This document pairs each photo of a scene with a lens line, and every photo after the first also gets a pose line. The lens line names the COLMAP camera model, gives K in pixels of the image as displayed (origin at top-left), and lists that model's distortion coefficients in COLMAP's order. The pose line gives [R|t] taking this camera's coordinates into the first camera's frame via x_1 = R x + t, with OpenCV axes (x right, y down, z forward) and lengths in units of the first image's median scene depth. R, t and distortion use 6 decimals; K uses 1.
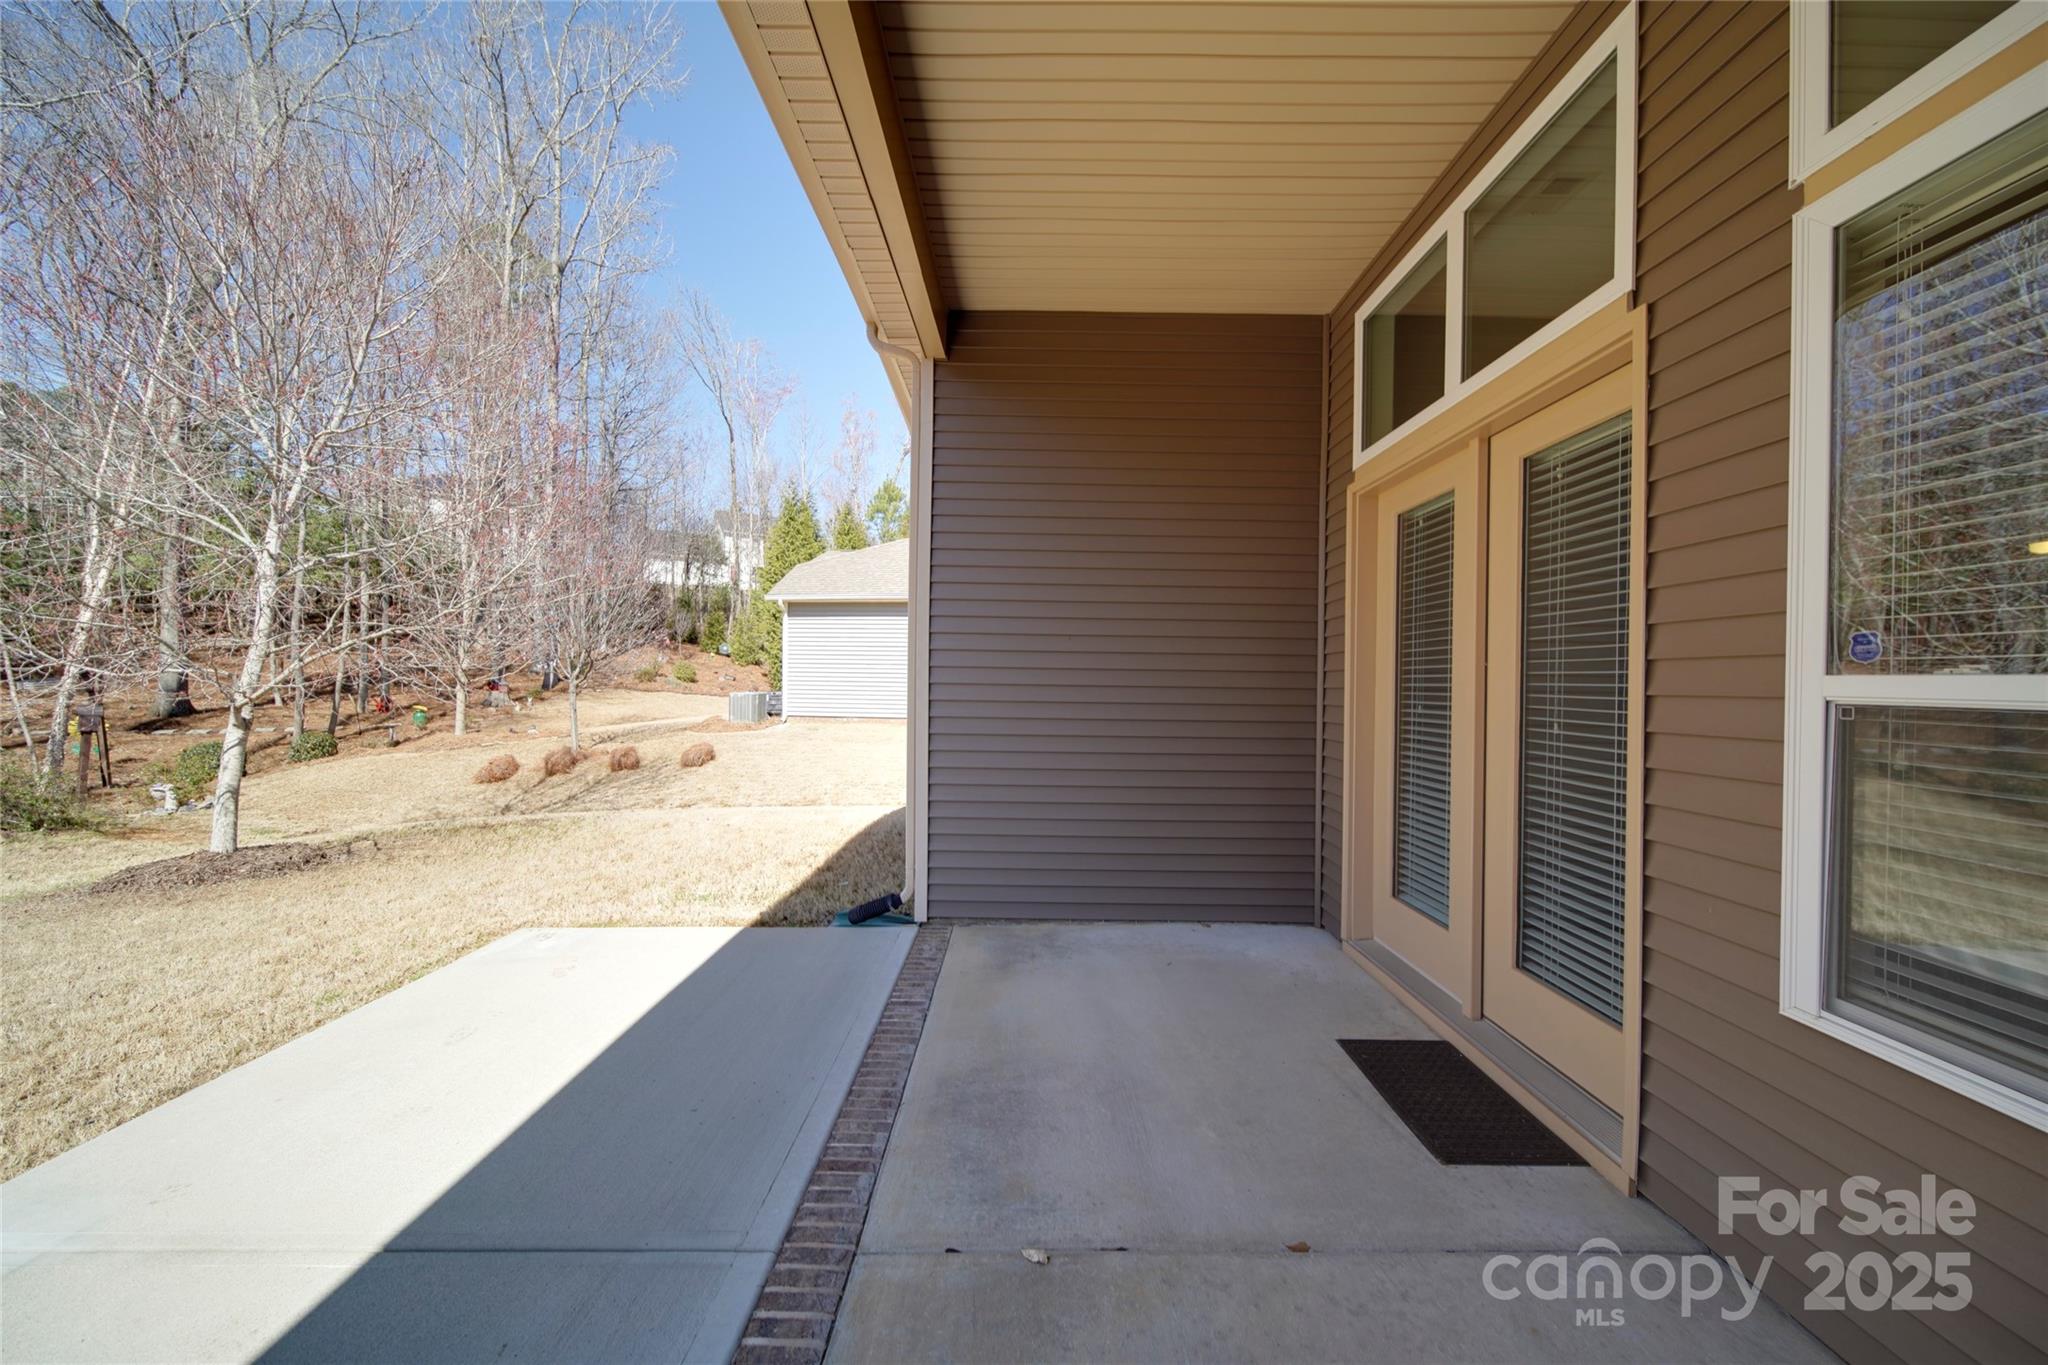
lens RADIAL K [[725.4, 0, 1026.9], [0, 725.4, 682.4], [0, 0, 1]] dist [0.000500, -0.001100]
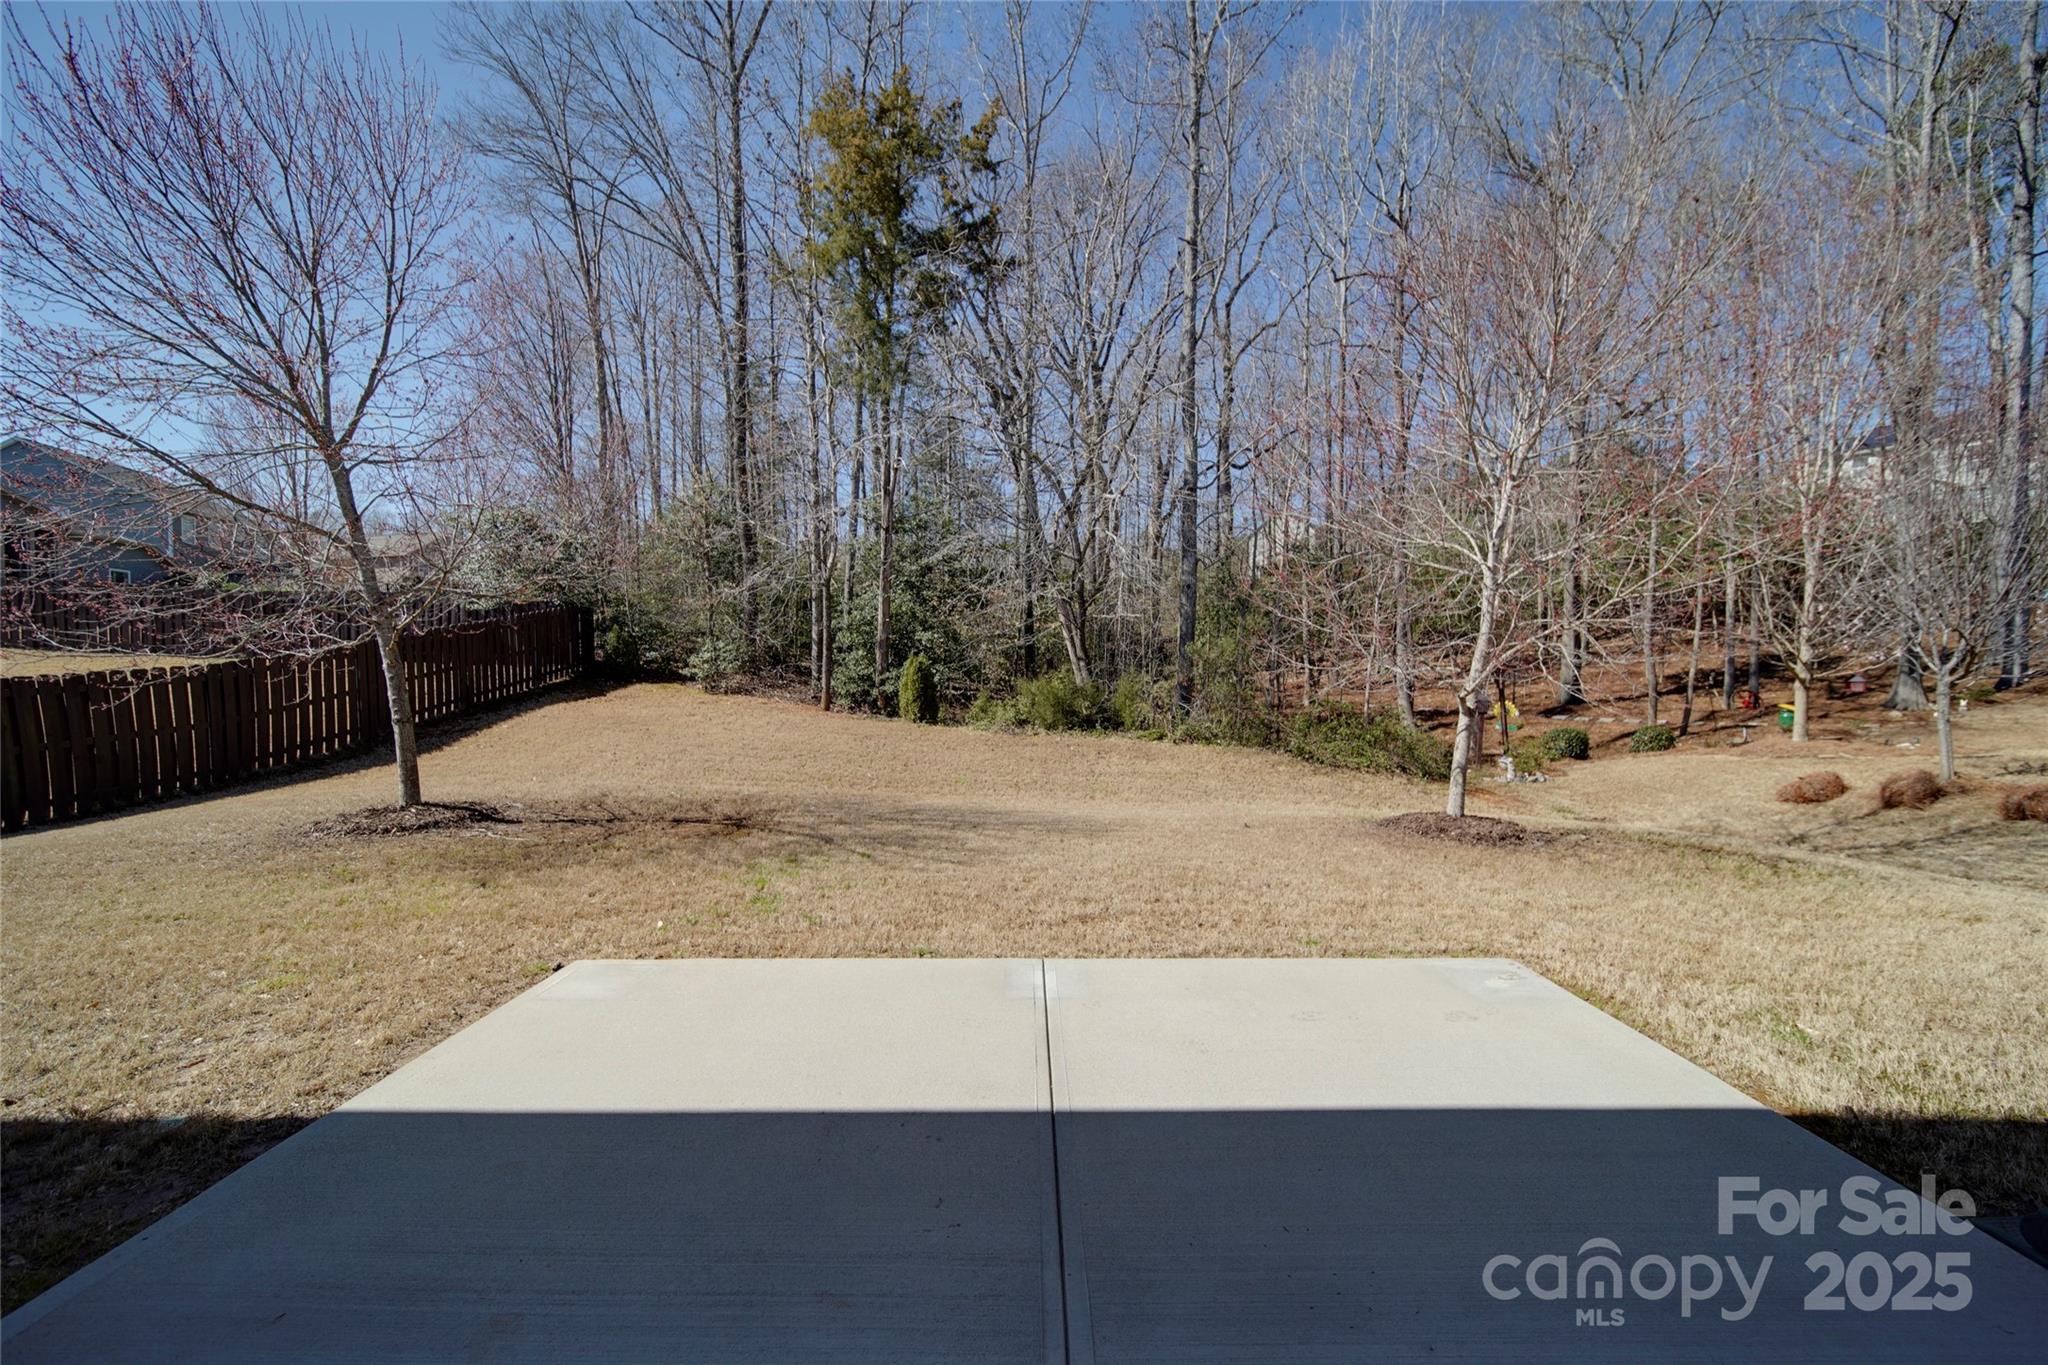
lens RADIAL K [[725.4, 0, 1026.9], [0, 725.4, 682.4], [0, 0, 1]] dist [0.000500, -0.001100]
pose [[0.001927, 0.011262, -0.999935, 0.061839], [-0.004129, 0.999928, 0.011254, -0.001416], [0.999990, 0.004107, 0.001973, 0.138598]]
